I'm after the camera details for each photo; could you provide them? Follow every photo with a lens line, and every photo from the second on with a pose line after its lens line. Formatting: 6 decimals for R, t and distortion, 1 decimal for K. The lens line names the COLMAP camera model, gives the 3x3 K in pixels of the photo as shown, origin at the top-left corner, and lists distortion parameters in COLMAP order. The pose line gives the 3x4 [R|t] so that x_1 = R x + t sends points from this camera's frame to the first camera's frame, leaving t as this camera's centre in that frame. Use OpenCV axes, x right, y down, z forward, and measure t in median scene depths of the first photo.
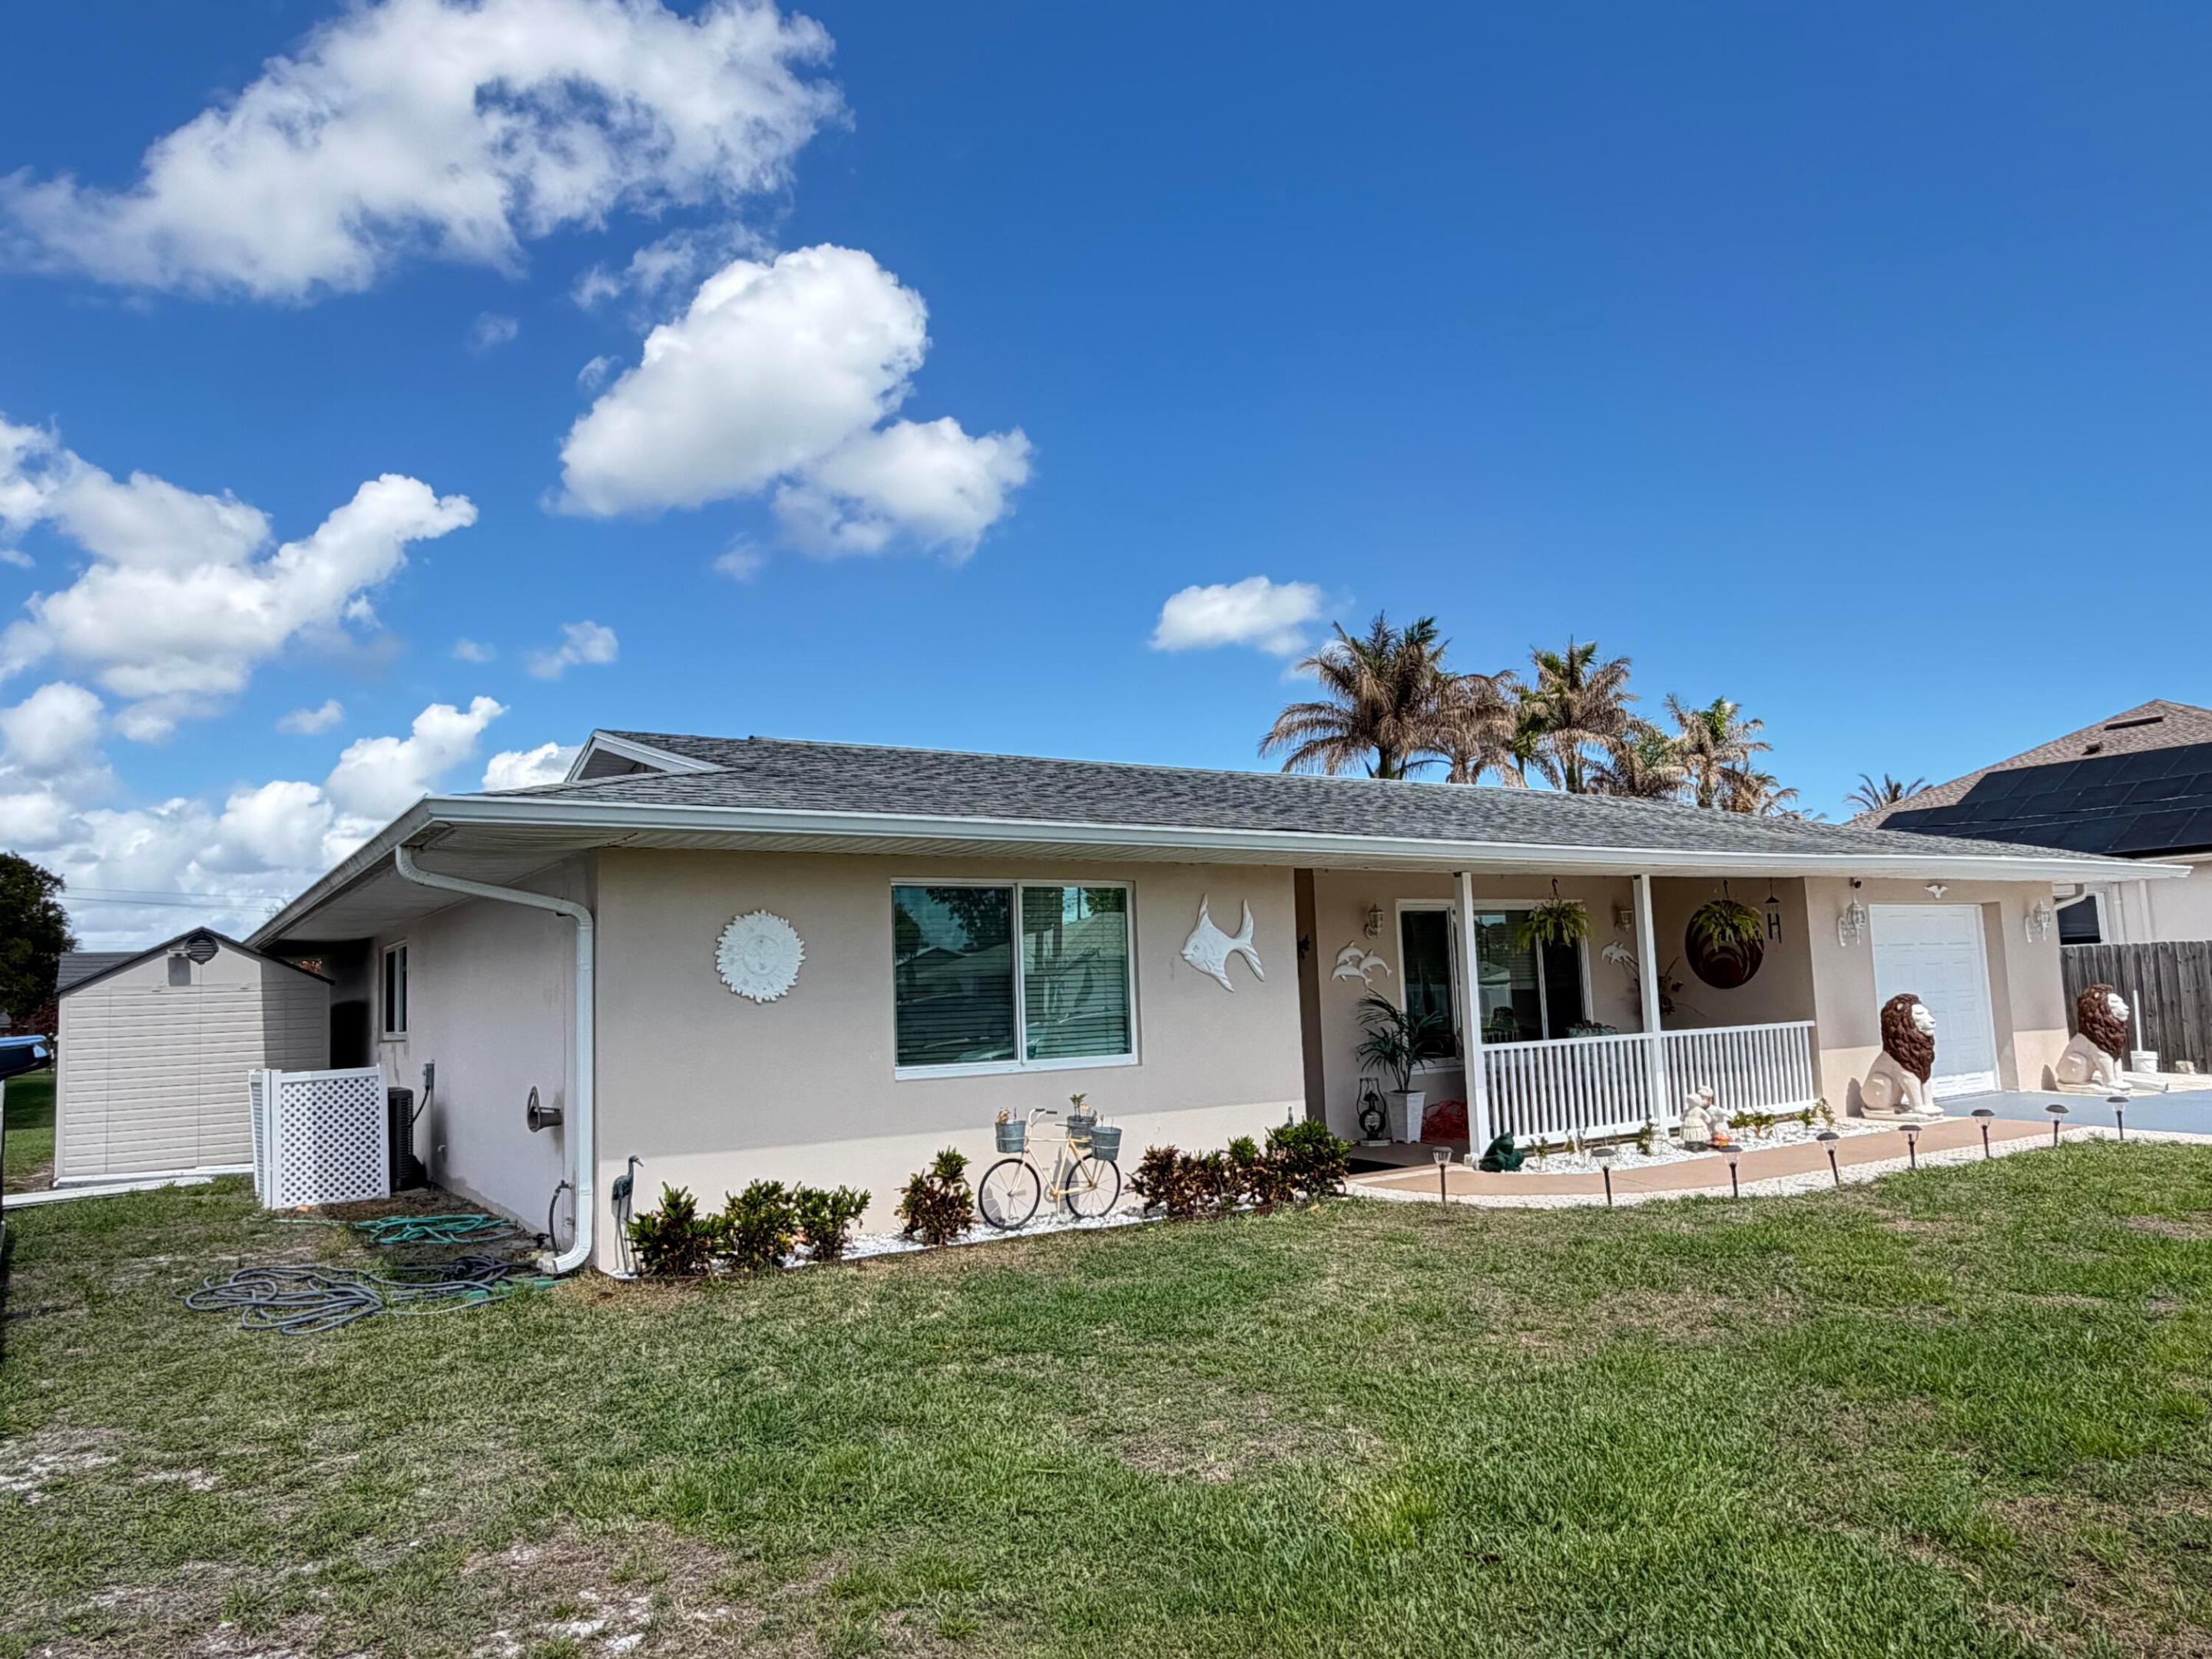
lens RADIAL K [[1500.3, 0, 1106.0], [0, 1500.3, 829.5], [0, 0, 1]] dist [-0.046111, 0.000700]
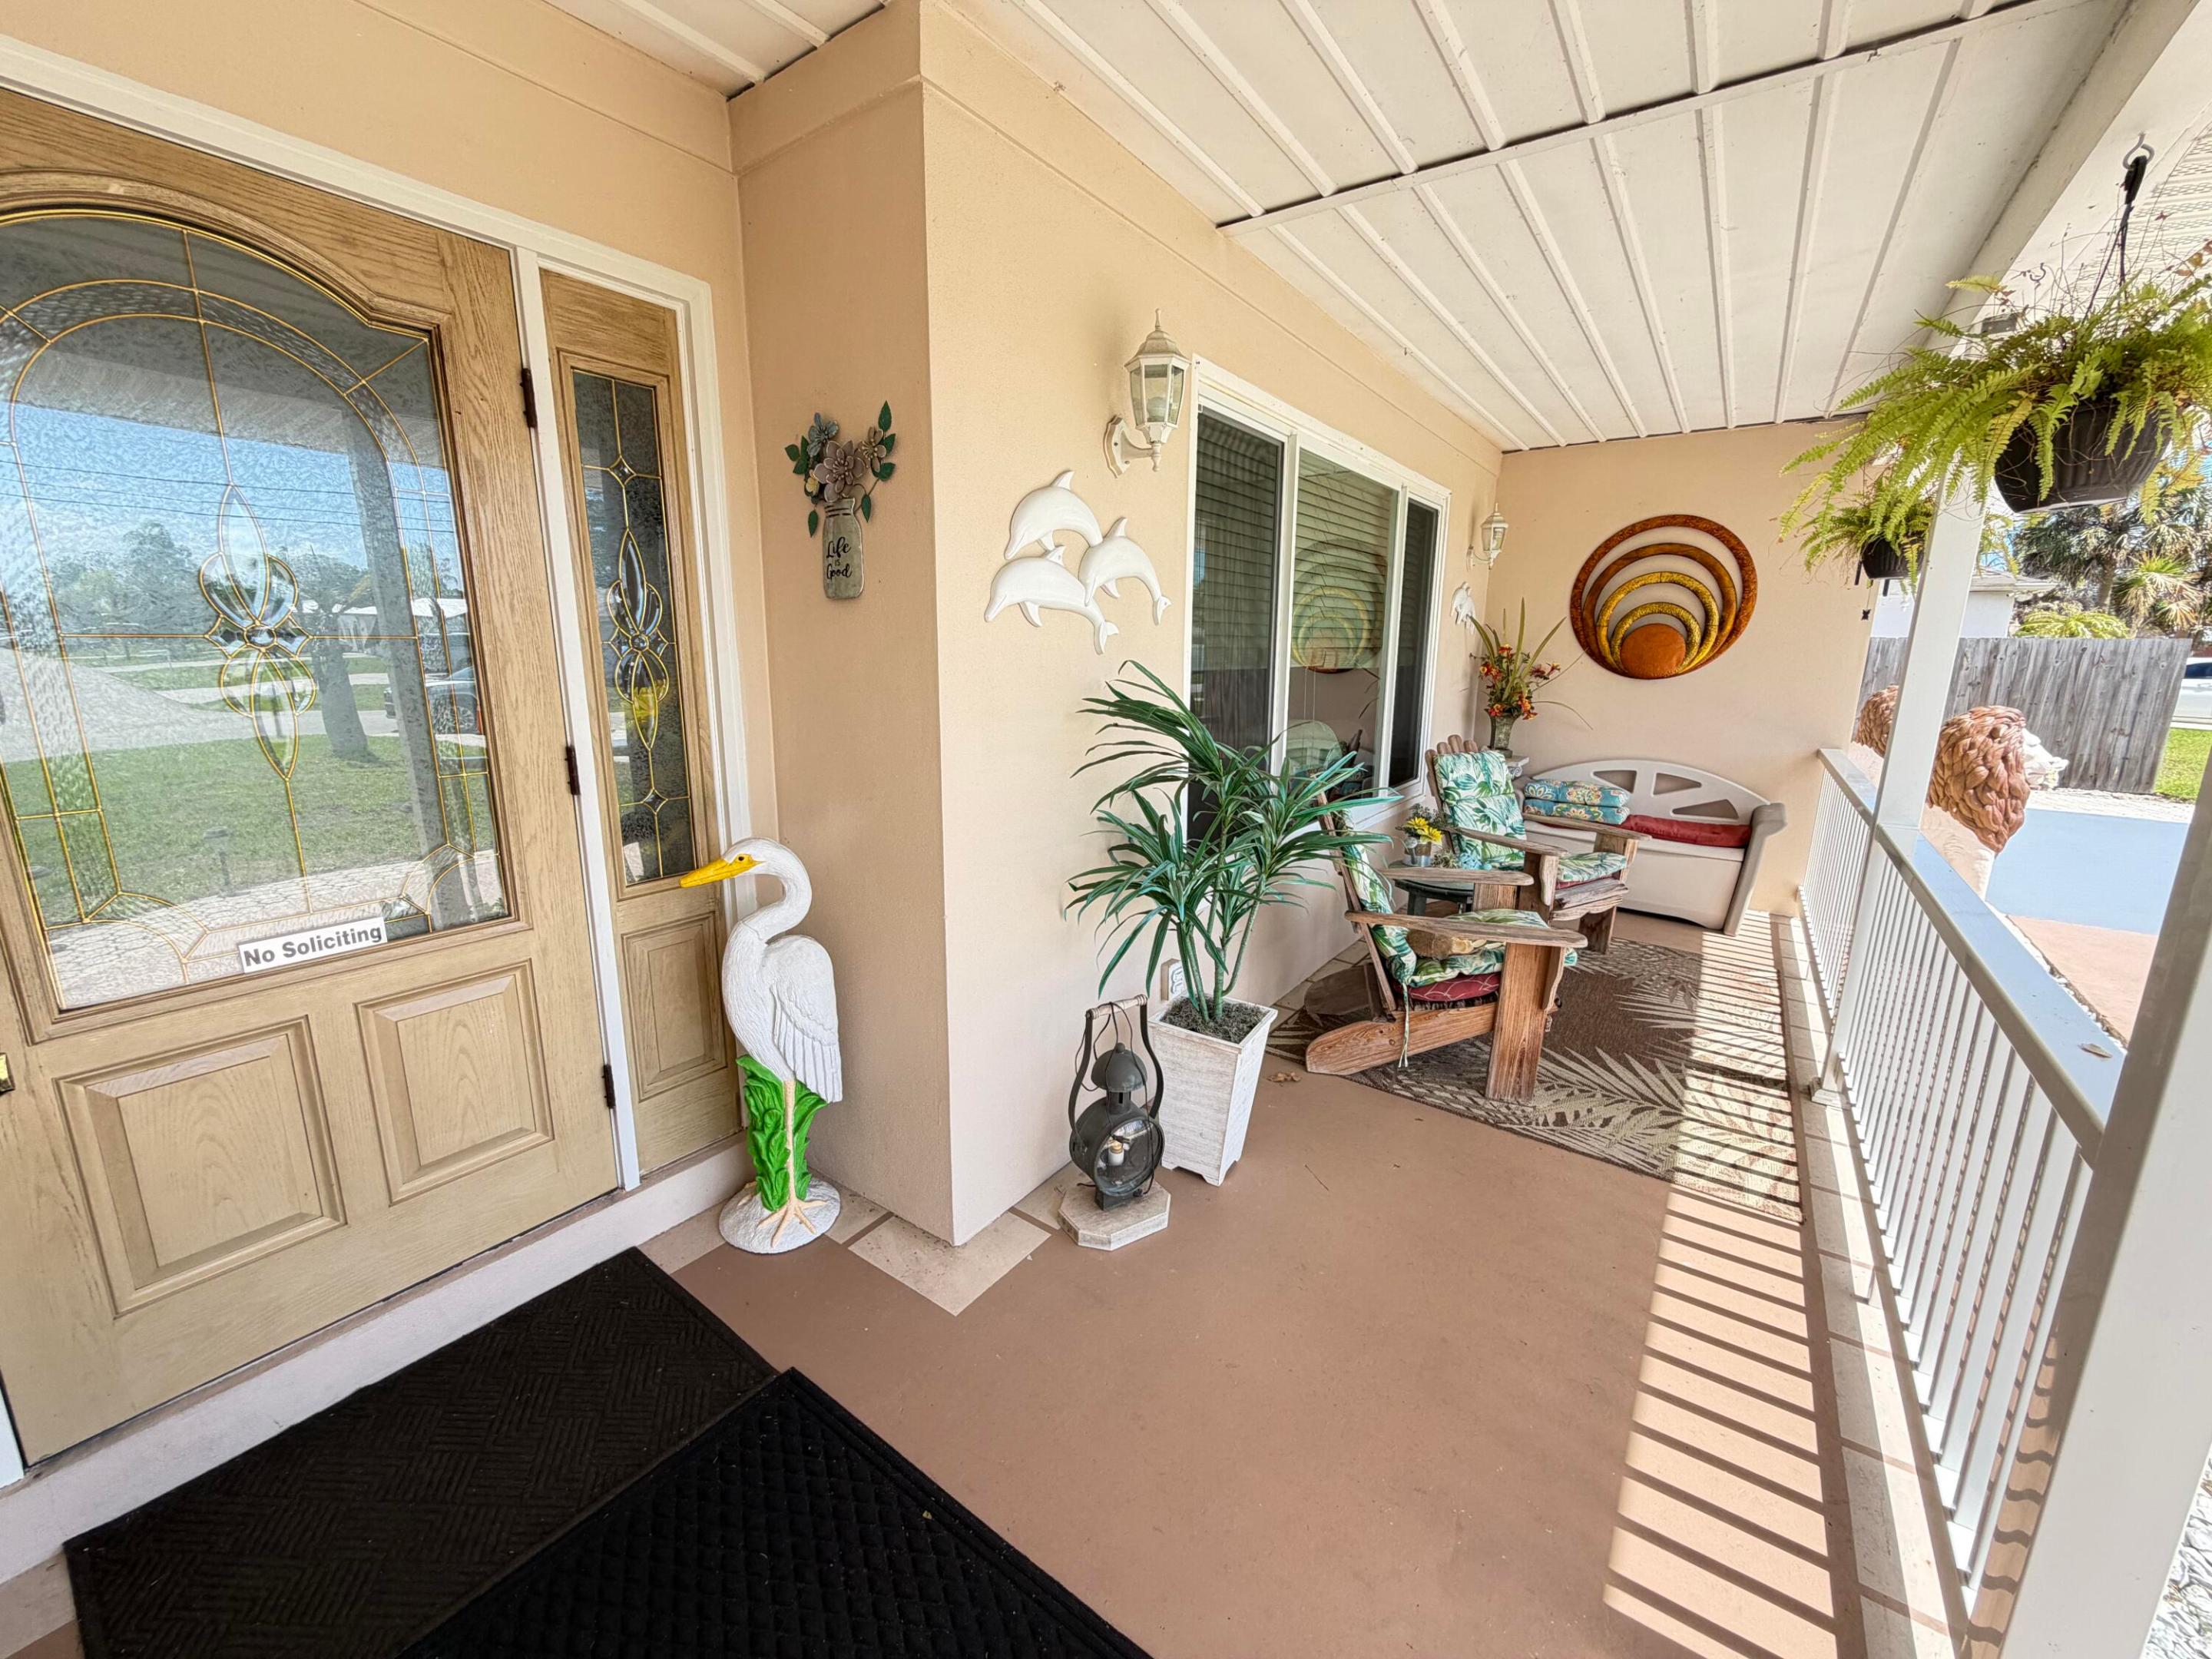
lens RADIAL K [[870.3, 0, 1106.0], [0, 870.3, 829.5], [0, 0, 1]] dist [-0.000271, -0.000504]
pose [[0.932108, -0.030534, 0.360891, 0.122390], [-0.085065, 0.950110, 0.300093, 0.093317], [-0.352049, -0.310418, 0.883007, 0.900735]]
